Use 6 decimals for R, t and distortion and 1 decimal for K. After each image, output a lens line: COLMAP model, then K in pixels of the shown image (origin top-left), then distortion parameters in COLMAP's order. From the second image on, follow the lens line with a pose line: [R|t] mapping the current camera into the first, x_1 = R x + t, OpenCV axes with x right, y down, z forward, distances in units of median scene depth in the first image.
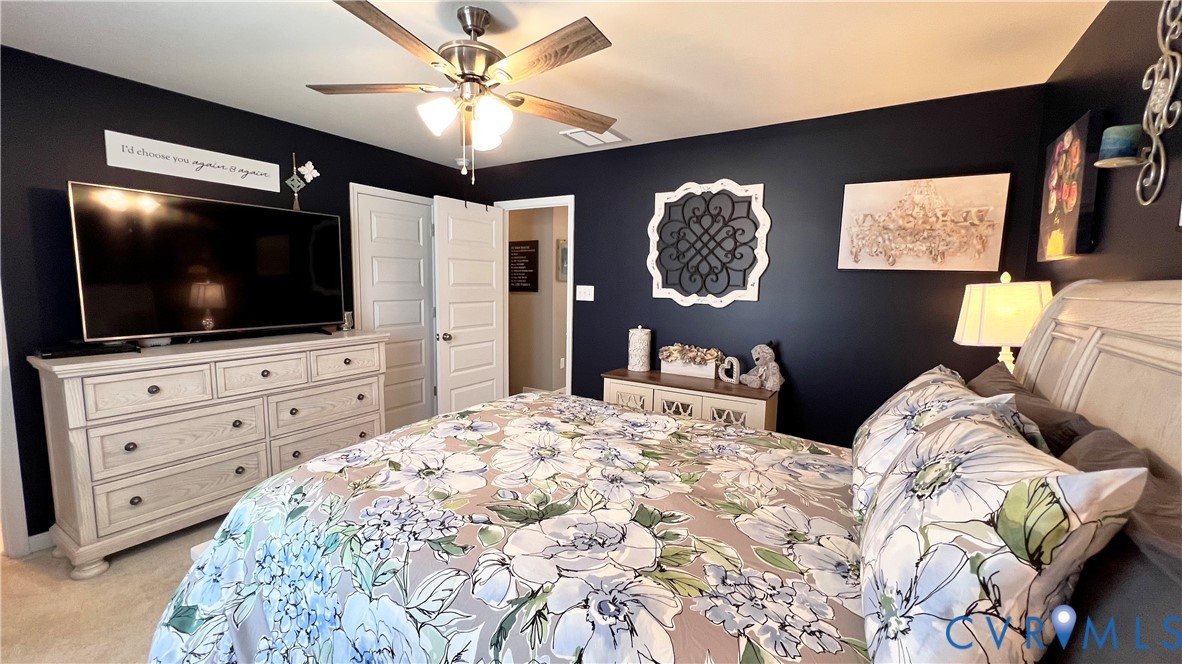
lens RADIAL K [[472.3, 0, 588.2], [0, 472.3, 330.7], [0, 0, 1]] dist [-0.003448, 0.000622]
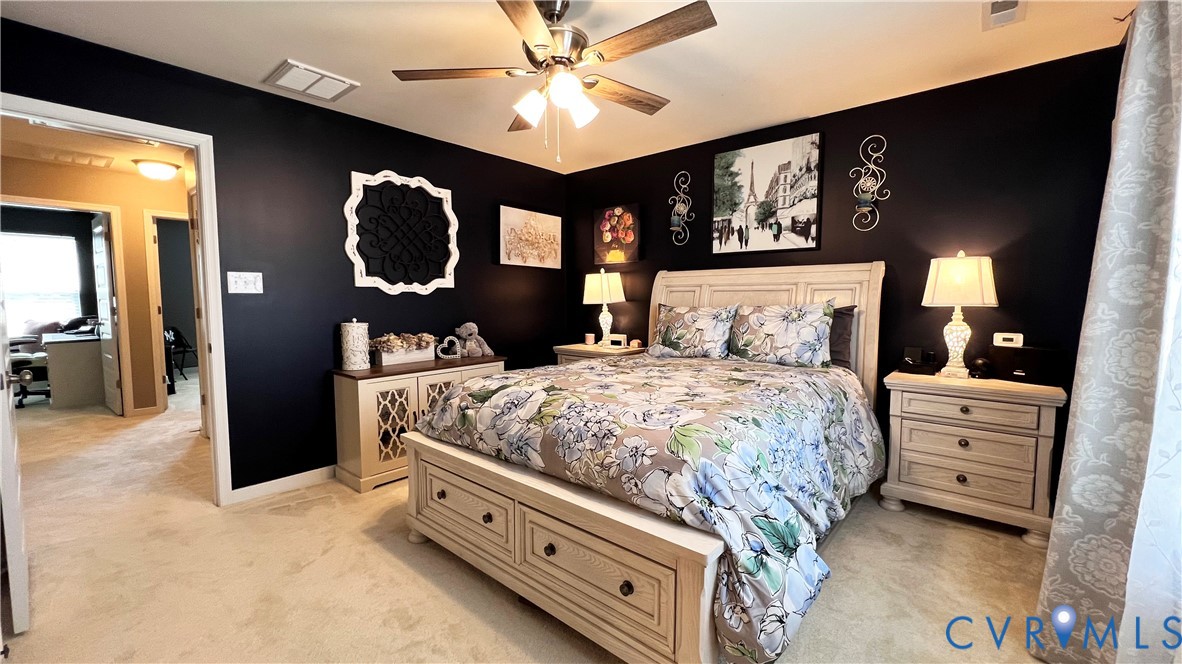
lens RADIAL K [[472.3, 0, 585.5], [0, 472.3, 332.4], [0, 0, 1]] dist [-0.003448, 0.000622]
pose [[0.154247, -0.094501, 0.983503, -0.746159], [0.106778, 0.991180, 0.078492, -0.008565], [-0.982246, 0.092909, 0.162978, 0.465481]]
